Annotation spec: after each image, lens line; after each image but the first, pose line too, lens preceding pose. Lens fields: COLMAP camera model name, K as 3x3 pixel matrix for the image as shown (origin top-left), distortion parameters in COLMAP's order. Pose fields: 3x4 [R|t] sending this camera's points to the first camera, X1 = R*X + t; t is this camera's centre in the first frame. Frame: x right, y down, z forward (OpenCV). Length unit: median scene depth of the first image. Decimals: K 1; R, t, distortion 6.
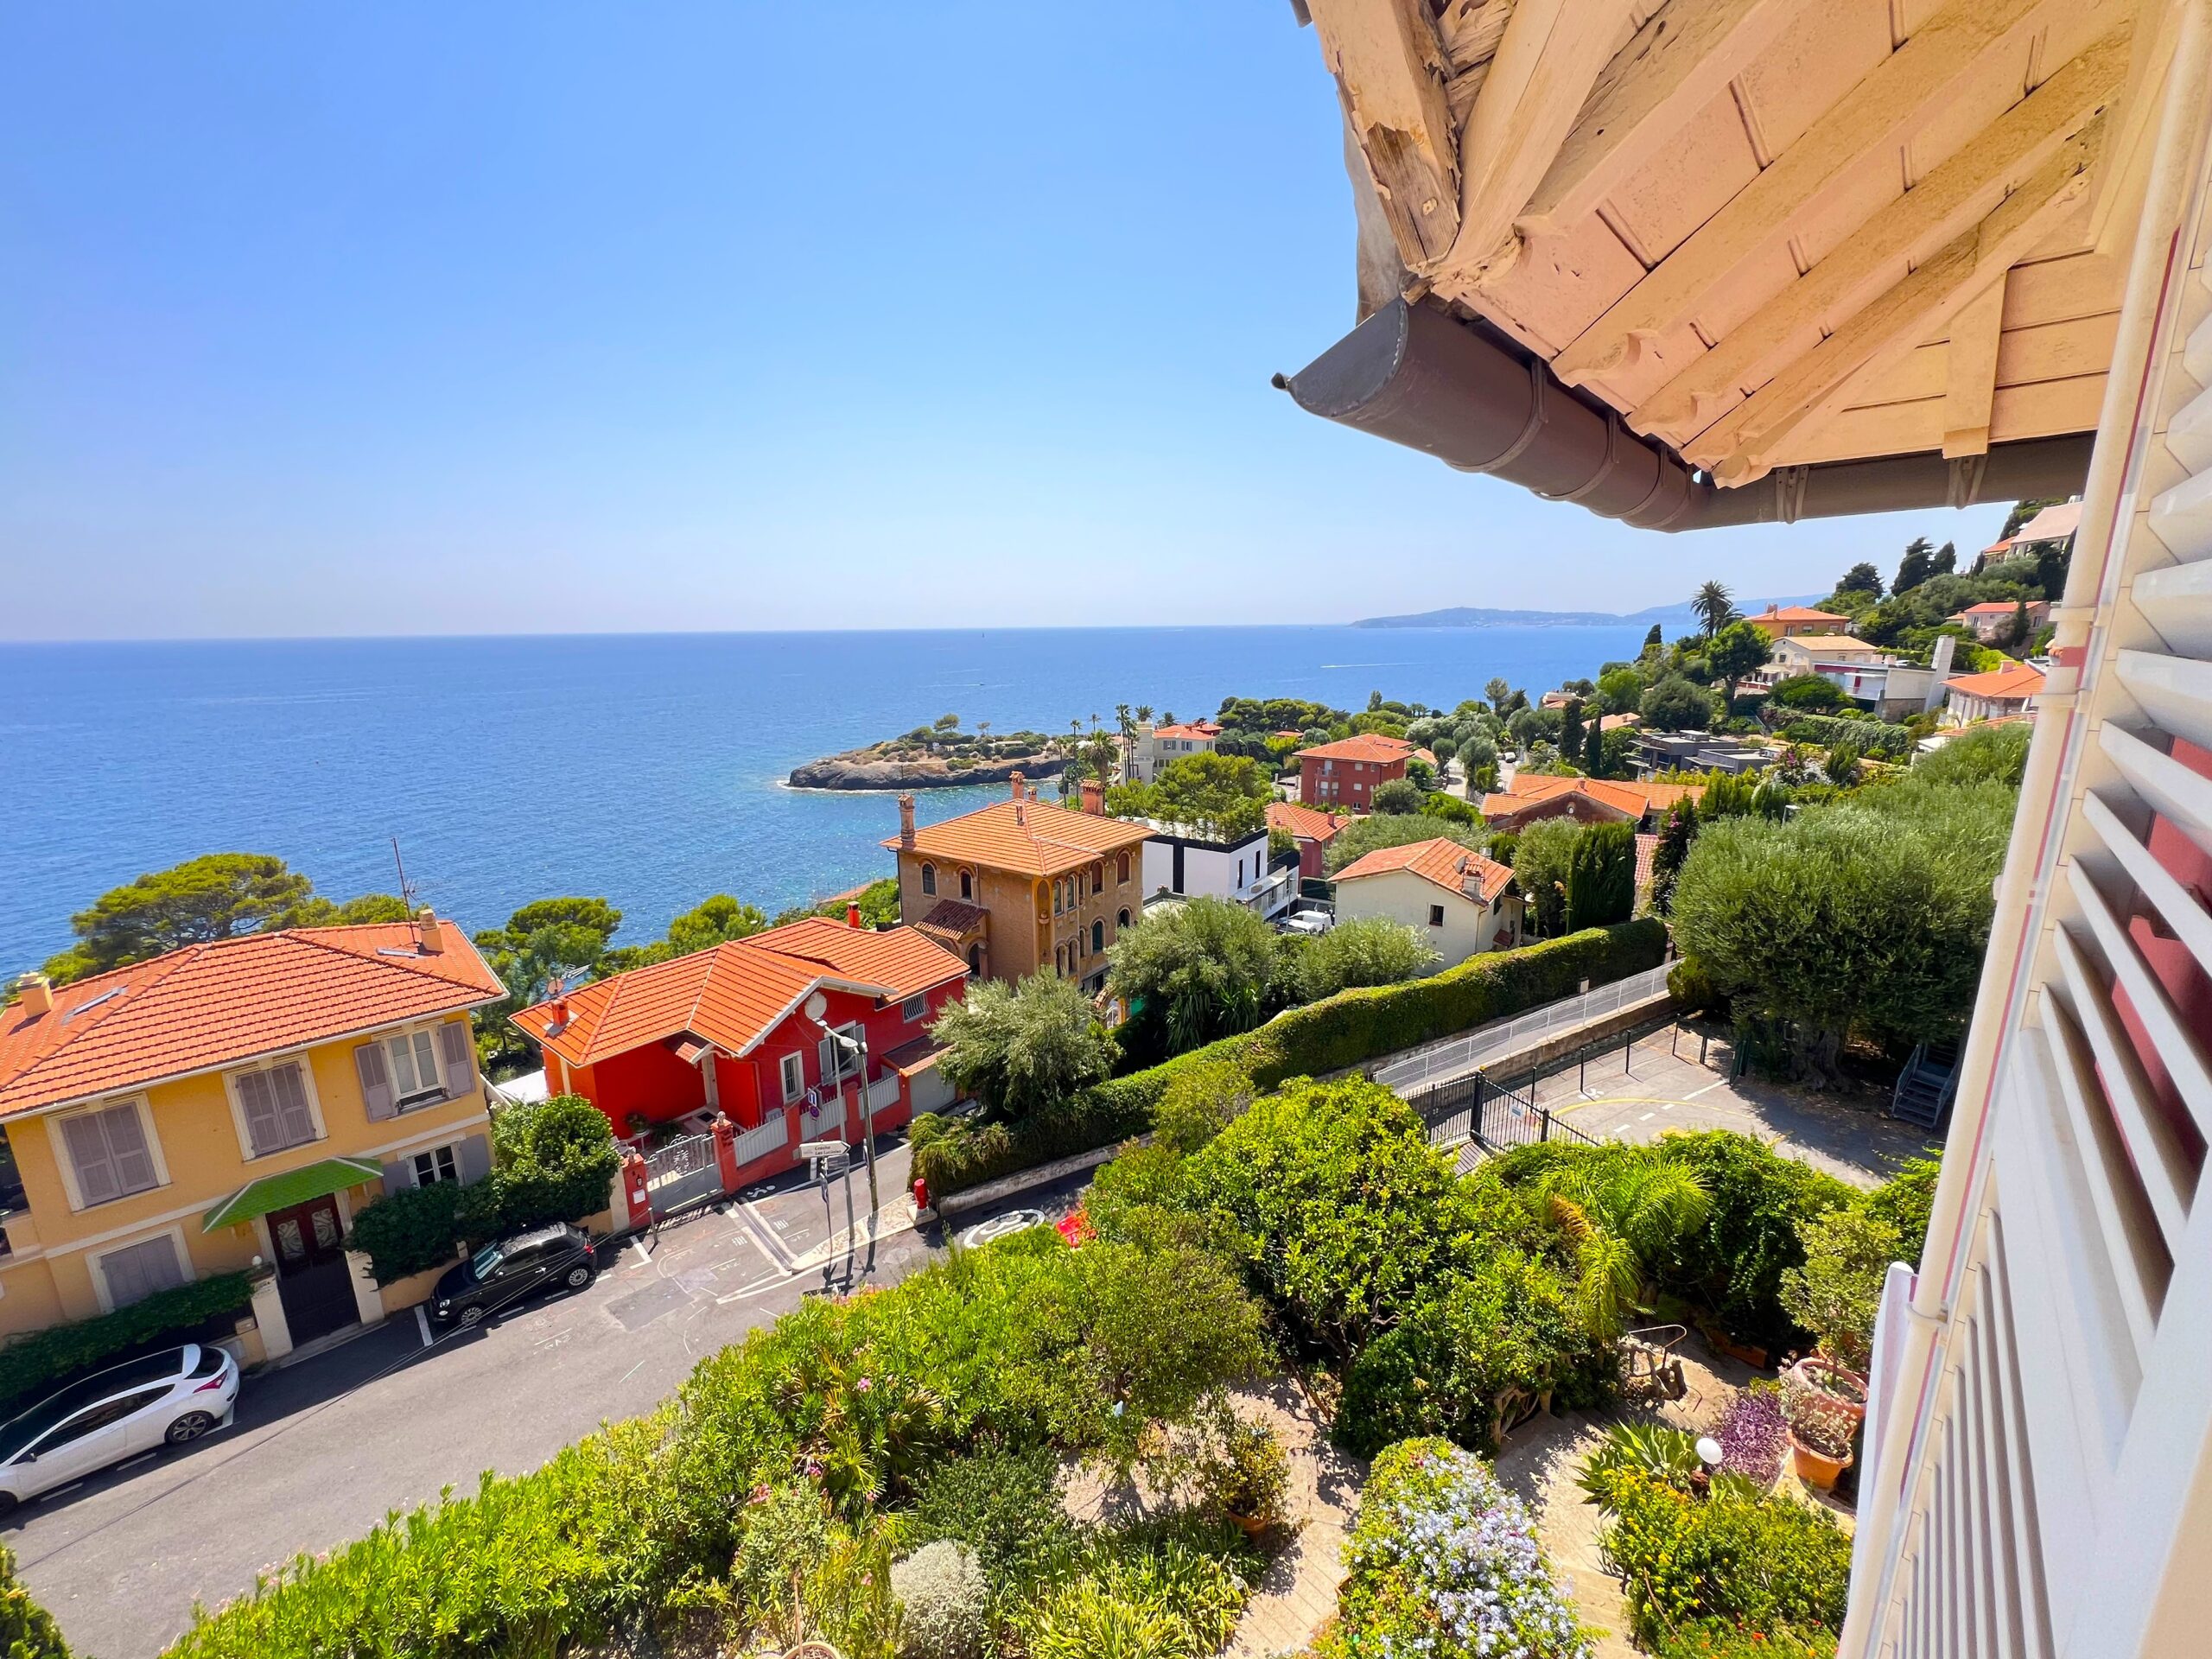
lens RADIAL K [[884.3, 0, 1103.0], [0, 884.3, 827.1], [0, 0, 1]] dist [-0.003318, 0.000971]
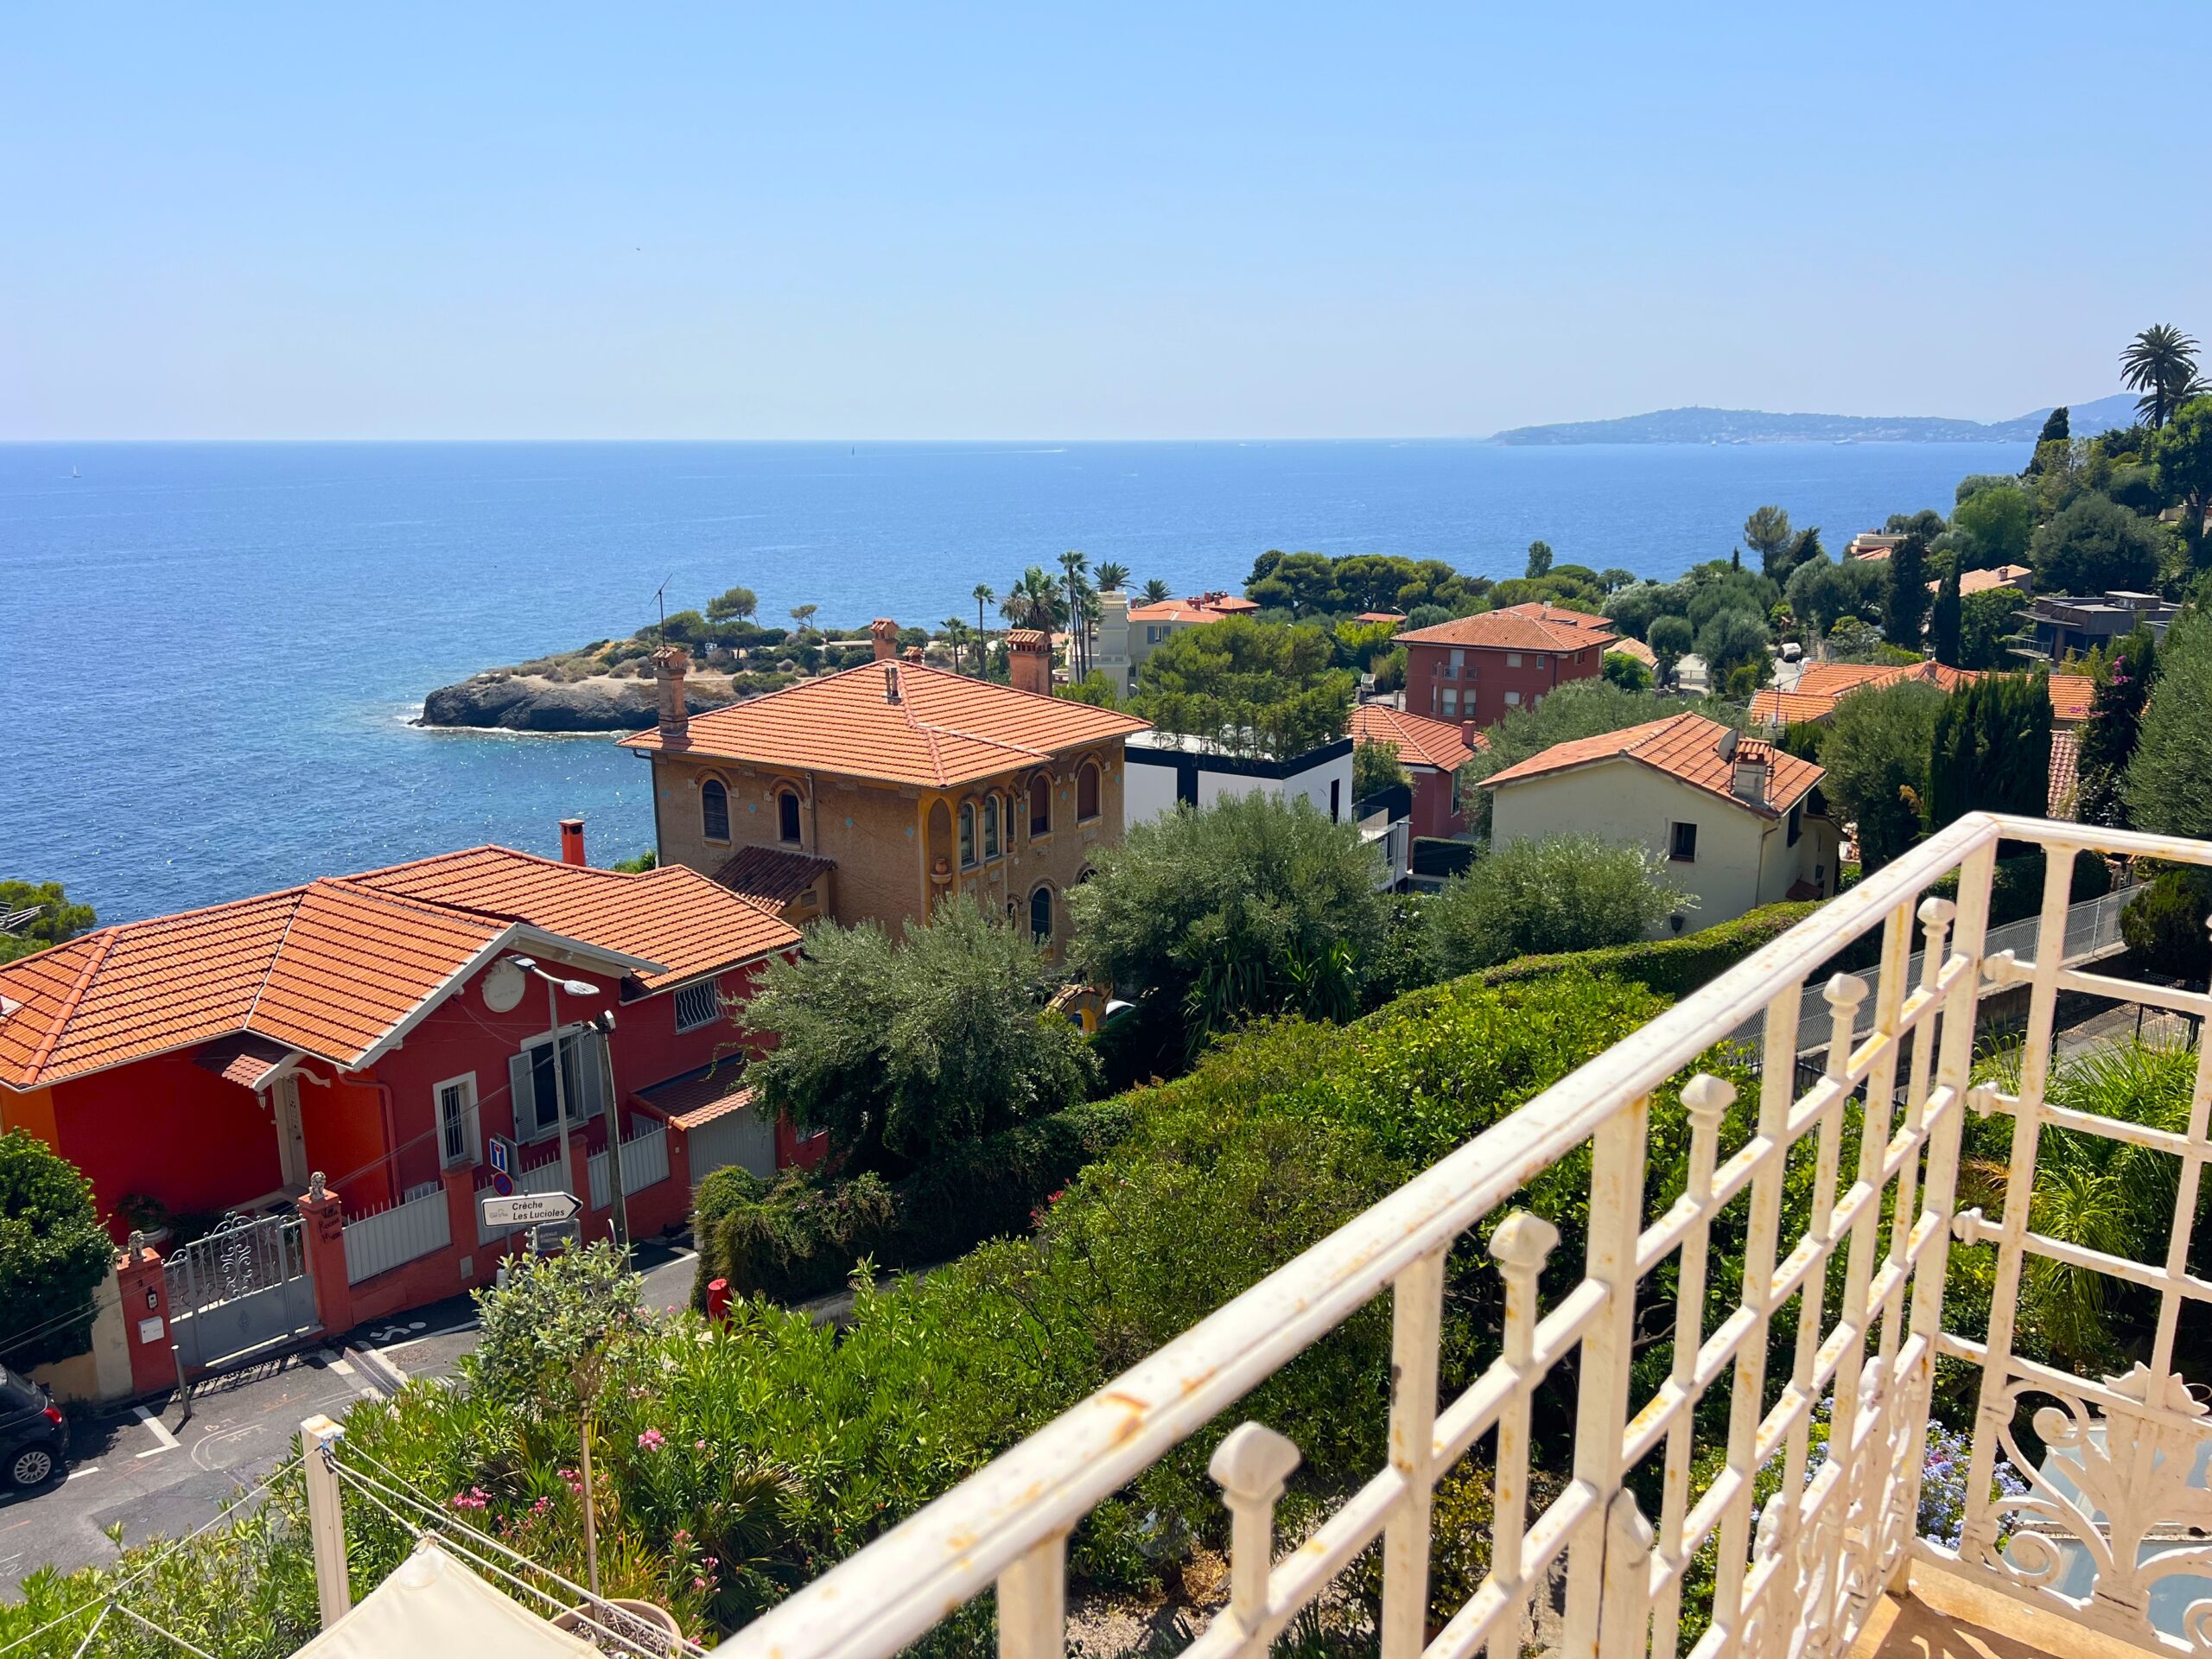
lens RADIAL K [[1657.6, 0, 1112.7], [0, 1657.6, 829.9], [0, 0, 1]] dist [0.063392, -0.069367]
pose [[0.998713, -0.004343, 0.050540, -0.021655], [0.003976, 0.999965, 0.007363, 0.108450], [-0.050570, -0.007152, 0.998695, 0.014716]]
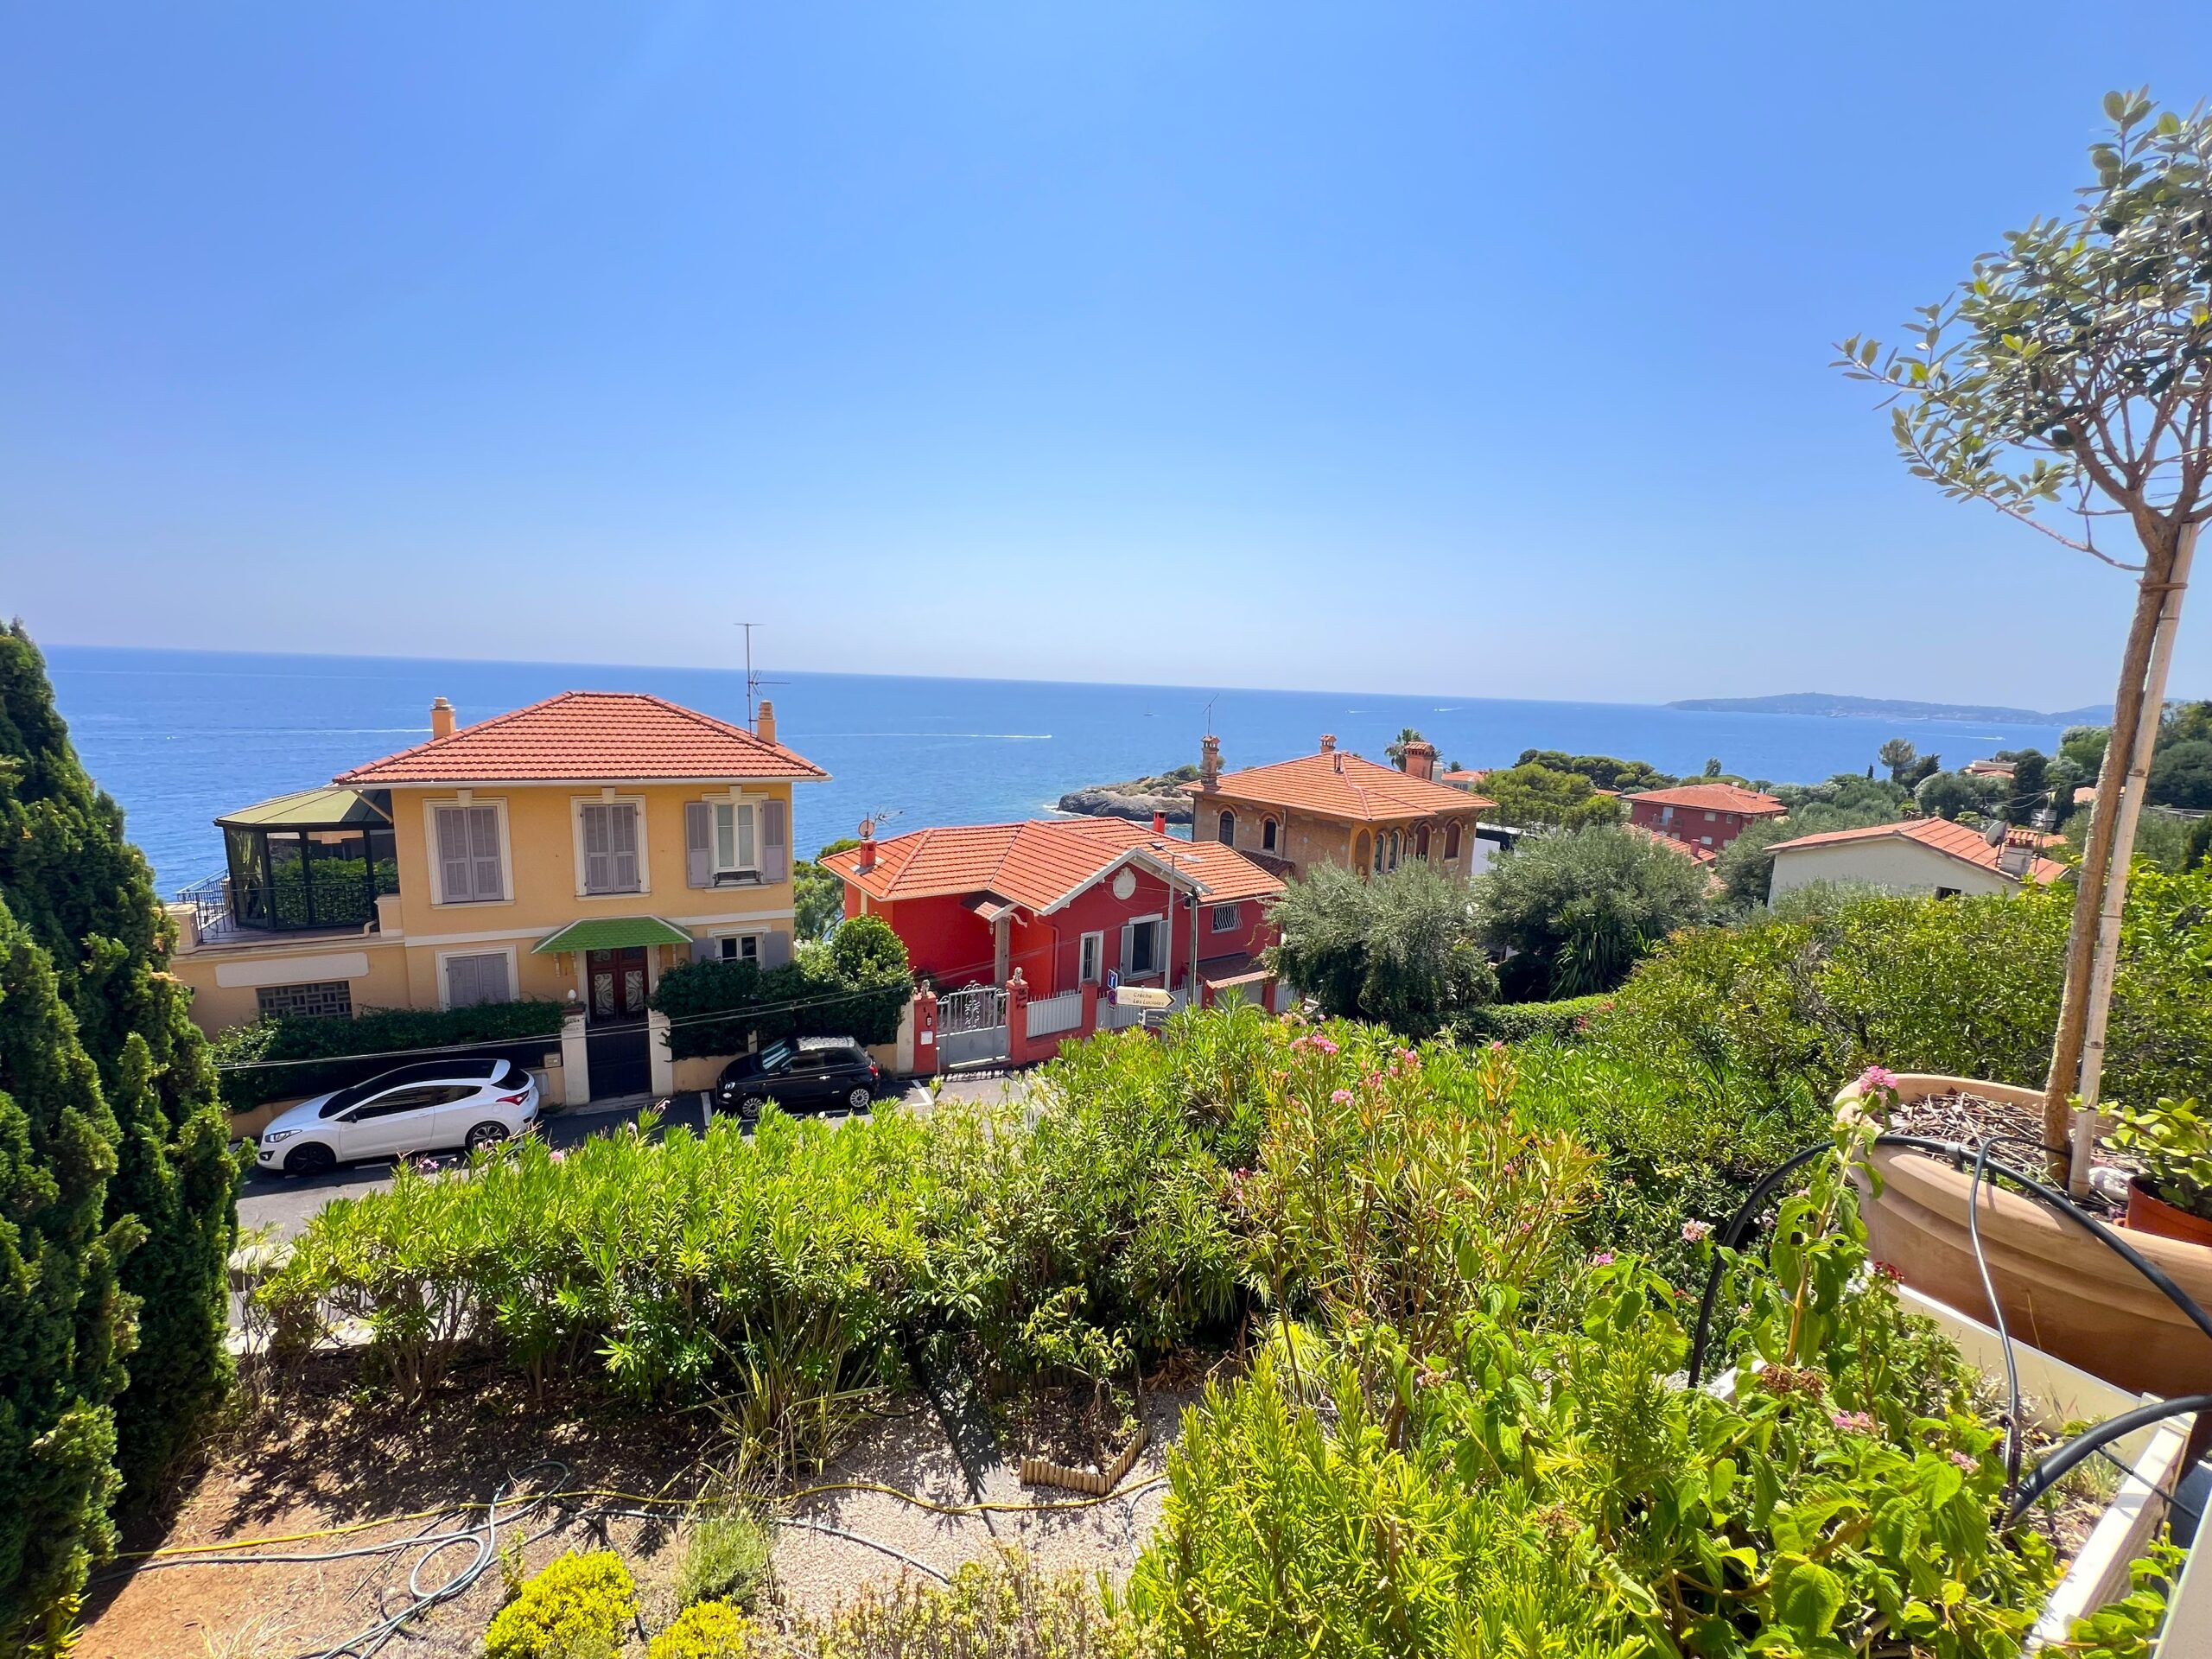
lens RADIAL K [[884.3, 0, 1100.7], [0, 884.3, 826.0], [0, 0, 1]] dist [-0.003318, 0.000971]
pose [[0.954826, 0.093543, -0.282058, -0.107662], [-0.111950, 0.992464, -0.049827, 0.195266], [0.275271, 0.079153, 0.958103, 0.152242]]
